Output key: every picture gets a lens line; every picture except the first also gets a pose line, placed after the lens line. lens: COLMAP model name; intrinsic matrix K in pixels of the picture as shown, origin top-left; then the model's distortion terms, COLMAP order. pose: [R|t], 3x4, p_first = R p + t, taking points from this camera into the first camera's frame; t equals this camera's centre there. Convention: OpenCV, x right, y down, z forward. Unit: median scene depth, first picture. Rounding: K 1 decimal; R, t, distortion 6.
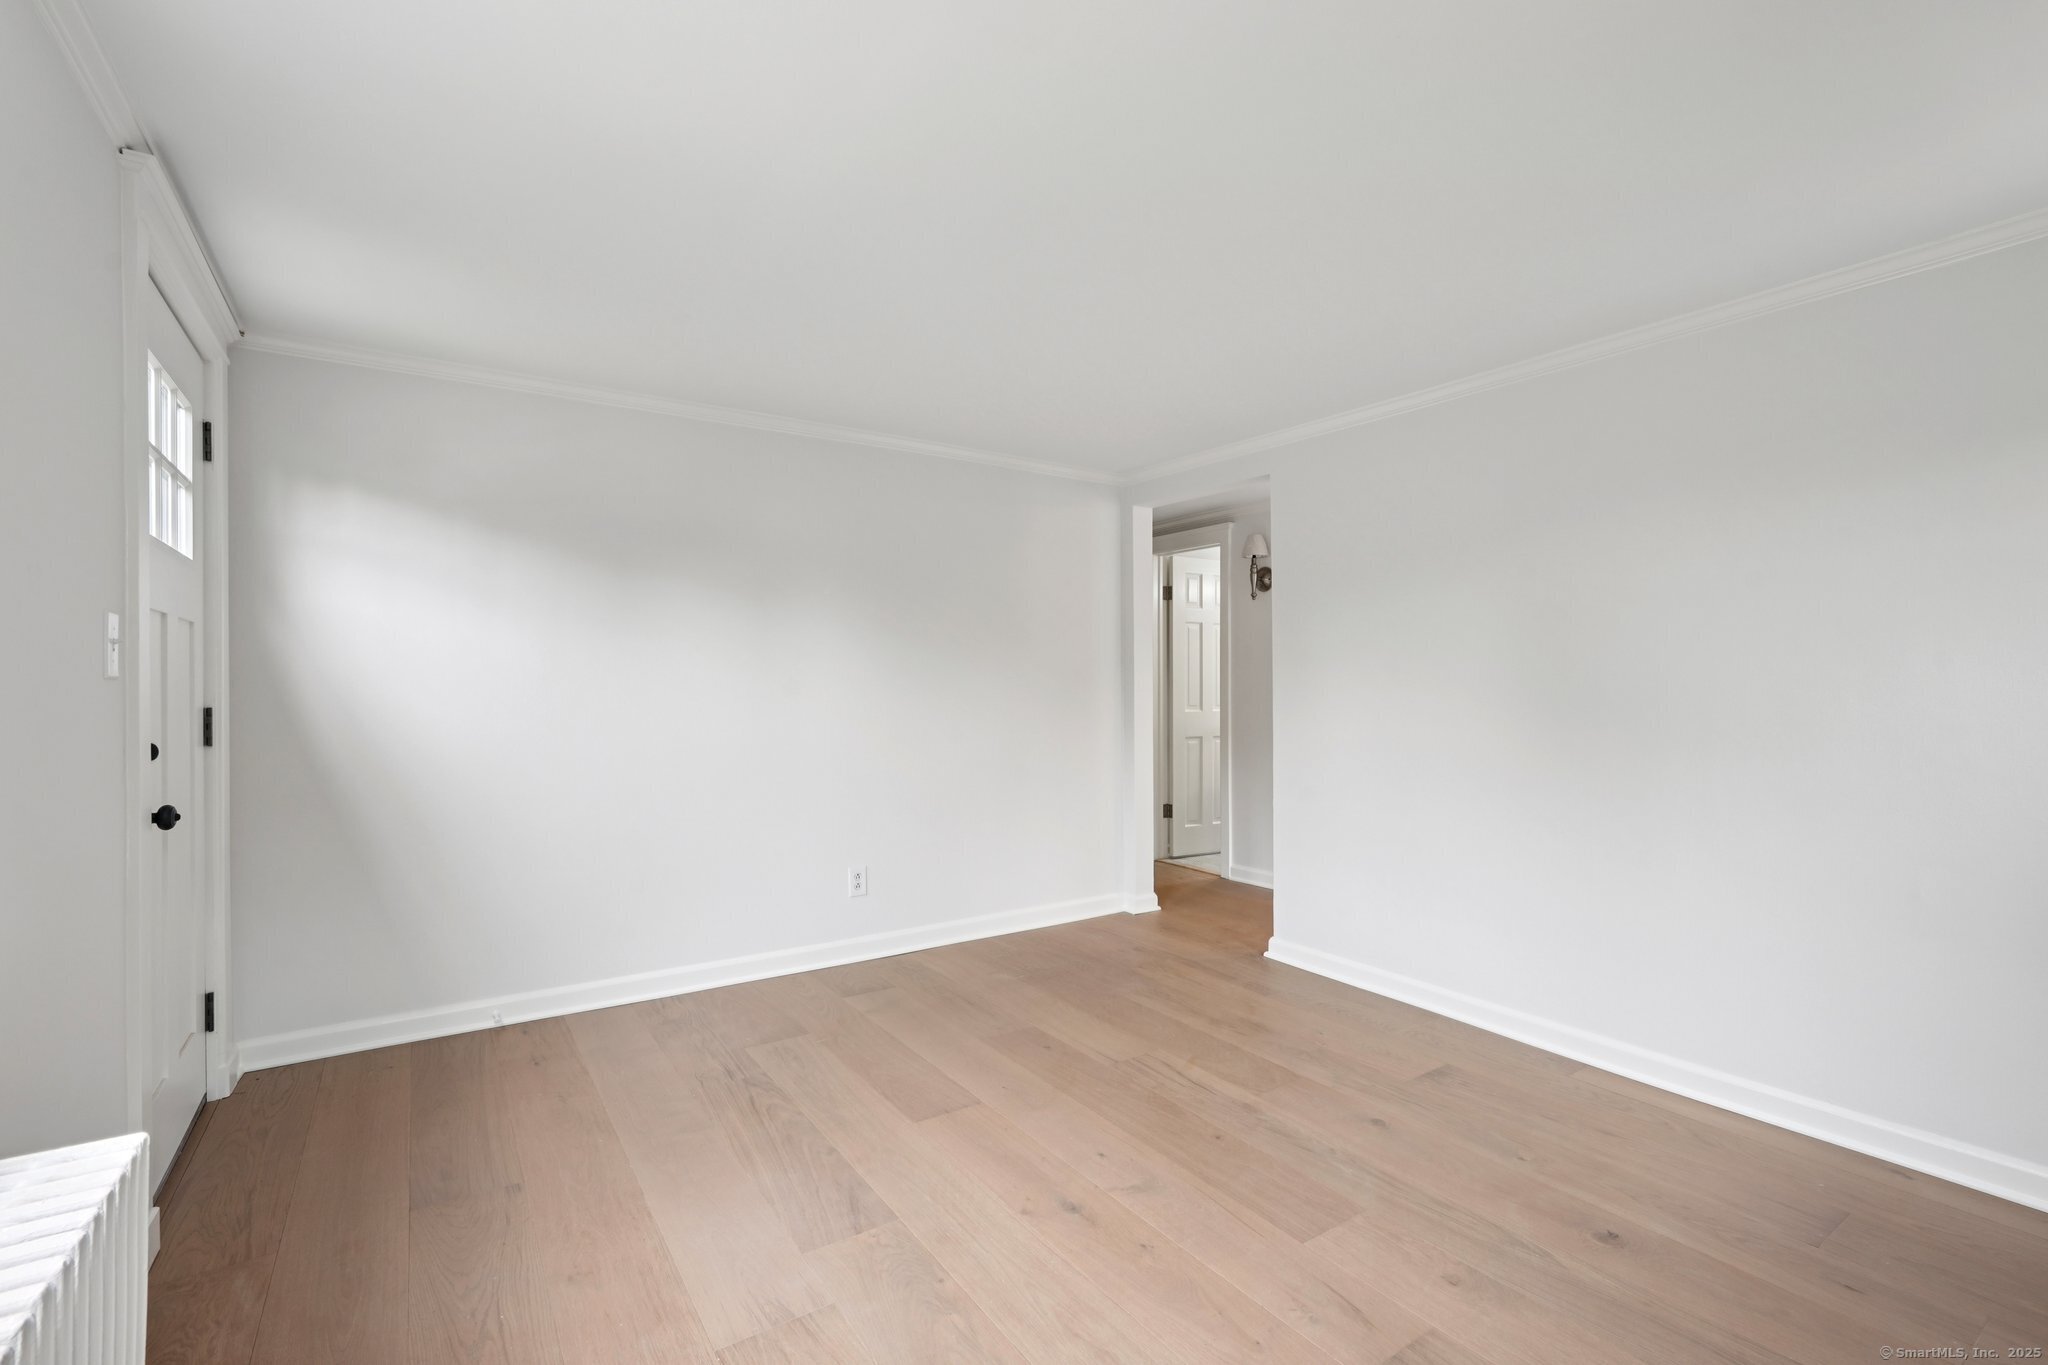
lens RADIAL K [[906.1, 0, 1024.9], [0, 906.1, 683.7], [0, 0, 1]] dist [0.000127, -0.000003]
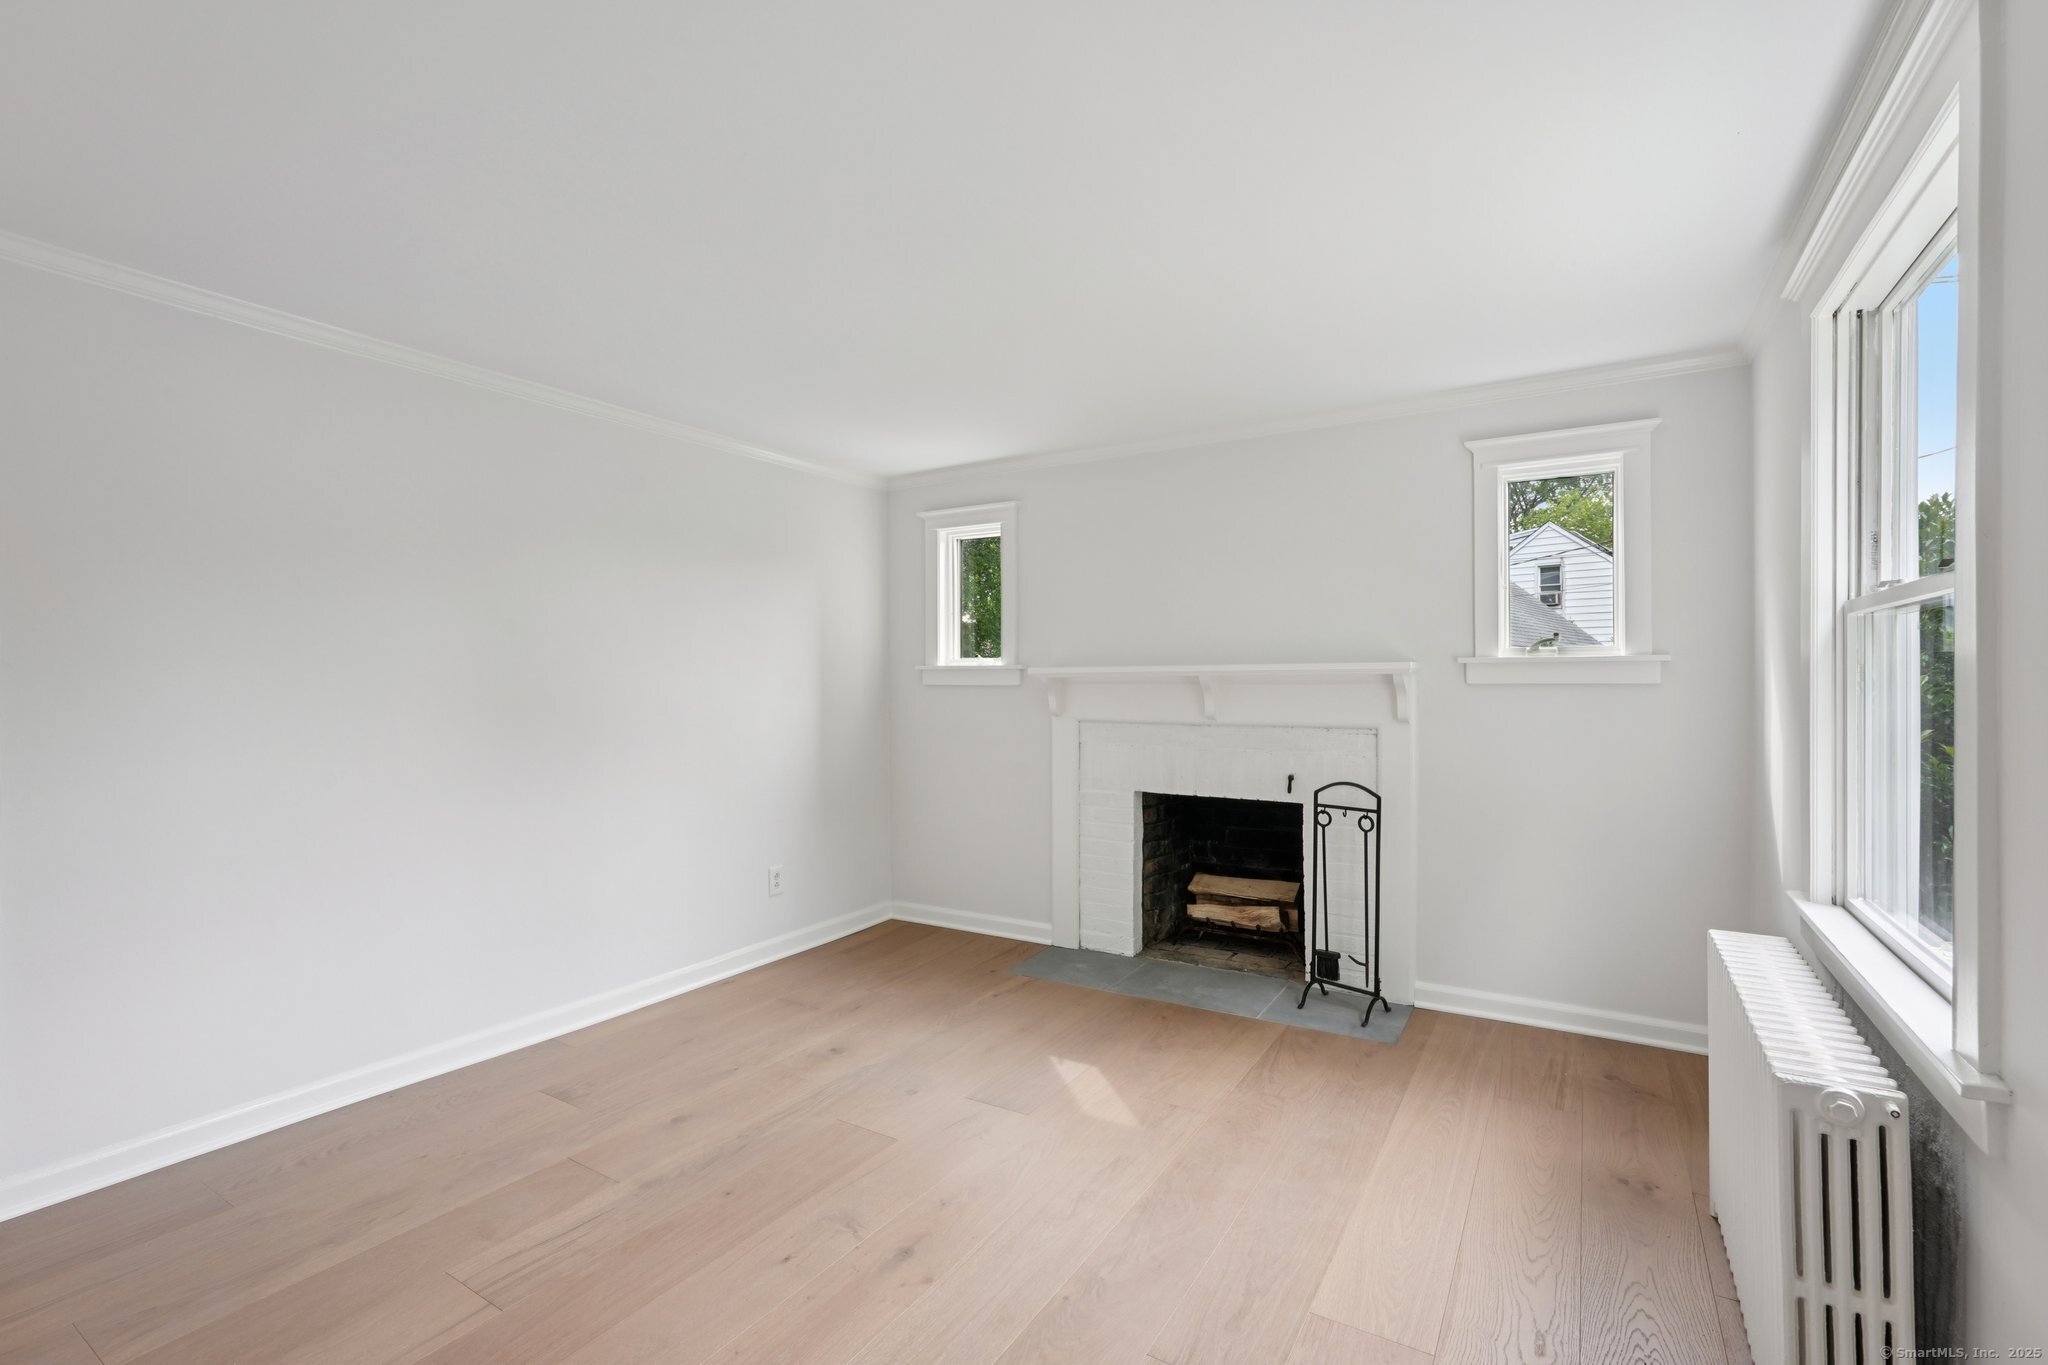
lens RADIAL K [[906.1, 0, 1026.0], [0, 906.1, 681.4], [0, 0, 1]] dist [0.000127, -0.000003]
pose [[-0.400159, -0.000376, 0.916446, -0.702377], [-0.000040, 1.000000, 0.000392, -0.020595], [-0.916446, 0.000121, -0.400159, 1.015043]]
